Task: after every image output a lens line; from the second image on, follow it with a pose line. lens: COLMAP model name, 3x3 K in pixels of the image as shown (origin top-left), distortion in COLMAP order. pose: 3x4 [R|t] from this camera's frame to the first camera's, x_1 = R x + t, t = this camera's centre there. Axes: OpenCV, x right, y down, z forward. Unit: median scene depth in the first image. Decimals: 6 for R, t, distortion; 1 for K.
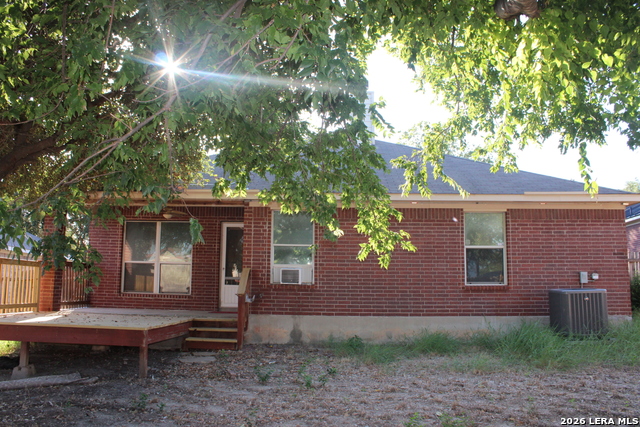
lens RADIAL K [[538.5, 0, 316.6], [0, 538.5, 215.9], [0, 0, 1]] dist [-0.160188, 0.164859]
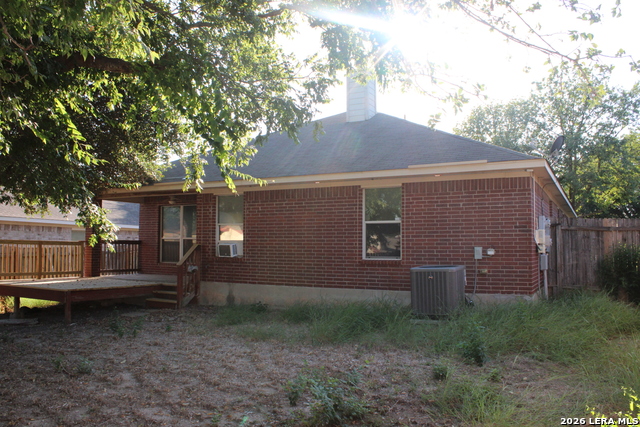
lens RADIAL K [[538.5, 0, 316.6], [0, 538.5, 215.9], [0, 0, 1]] dist [-0.160188, 0.164859]
pose [[0.889885, -0.031043, -0.455127, 0.687343], [0.065614, 0.996018, 0.060356, -0.024161], [0.451441, -0.083573, 0.888379, 0.032066]]
